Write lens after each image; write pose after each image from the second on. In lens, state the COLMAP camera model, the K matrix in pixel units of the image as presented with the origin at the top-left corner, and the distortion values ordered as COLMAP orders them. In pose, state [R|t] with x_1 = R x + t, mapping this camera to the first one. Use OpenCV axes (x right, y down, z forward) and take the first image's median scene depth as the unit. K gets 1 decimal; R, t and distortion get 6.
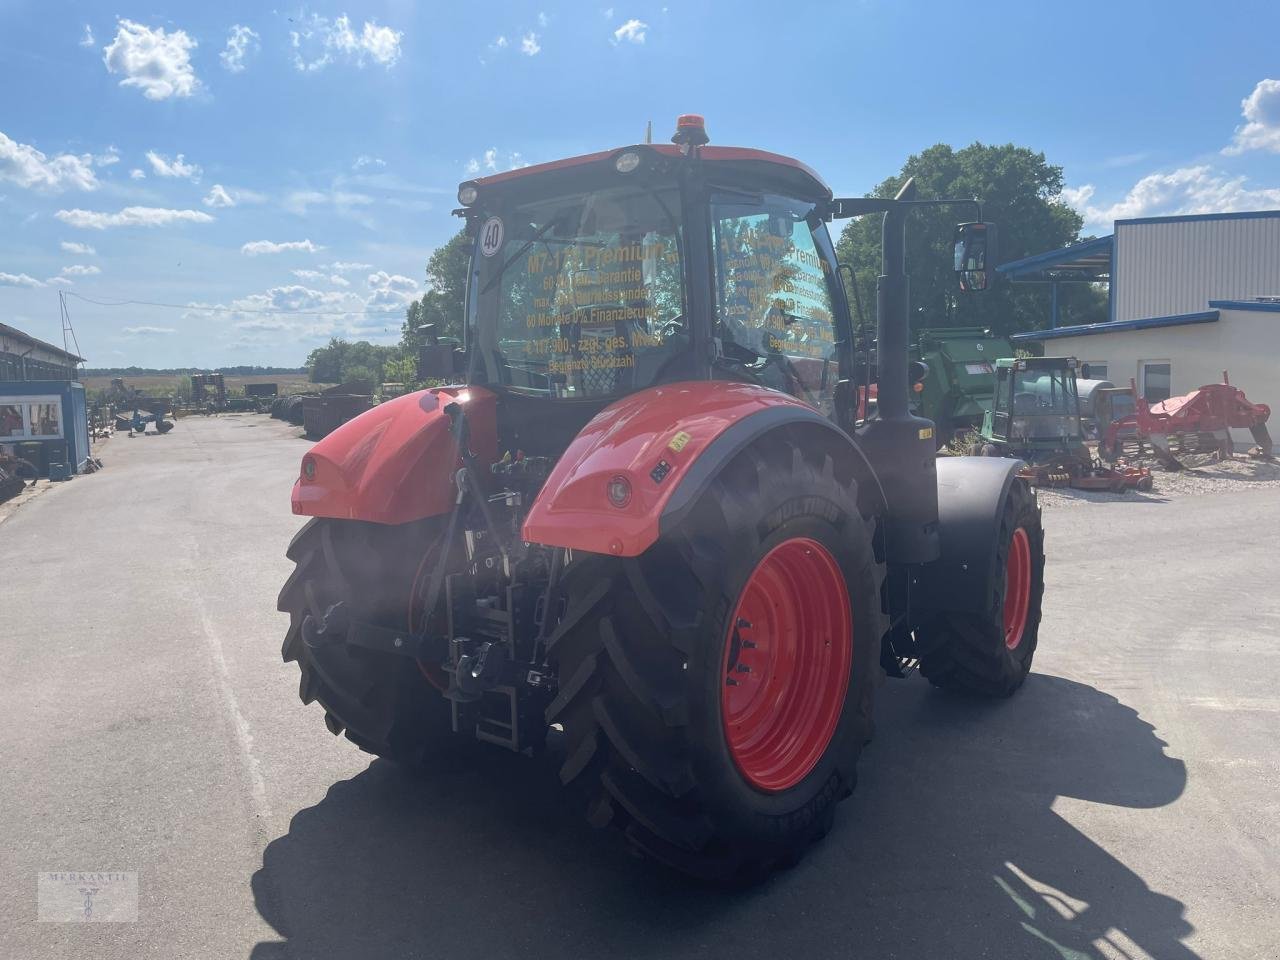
lens RADIAL K [[973.8, 0, 631.7], [0, 973.8, 465.5], [0, 0, 1]] dist [0.092009, -0.125591]
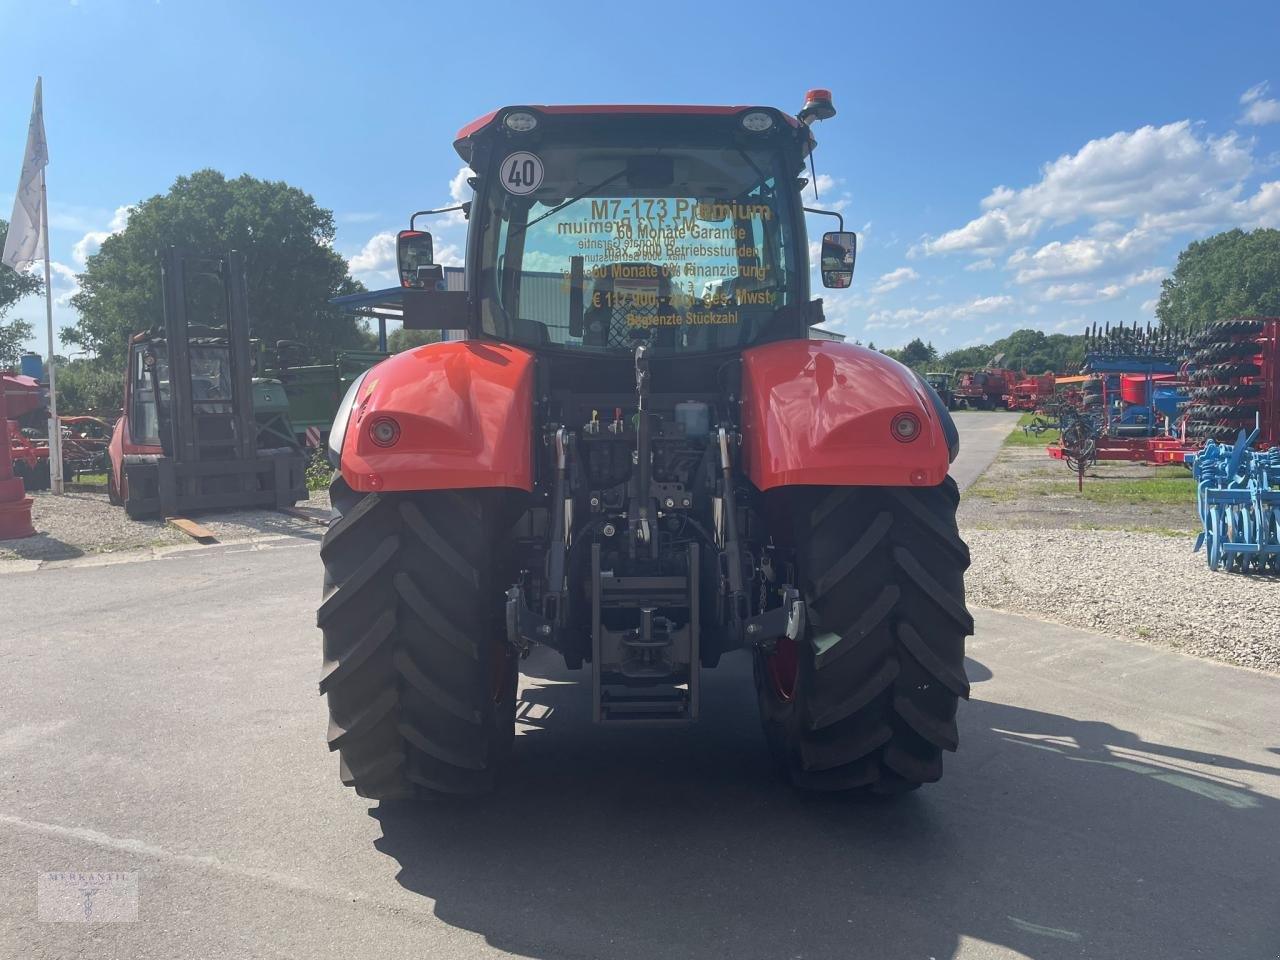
lens RADIAL K [[973.8, 0, 631.7], [0, 973.8, 465.5], [0, 0, 1]] dist [0.092009, -0.125591]
pose [[0.750029, -0.026598, 0.660870, -0.300752], [0.050296, 0.998591, -0.016892, 0.022914], [-0.659489, 0.045909, 0.750311, 0.126818]]
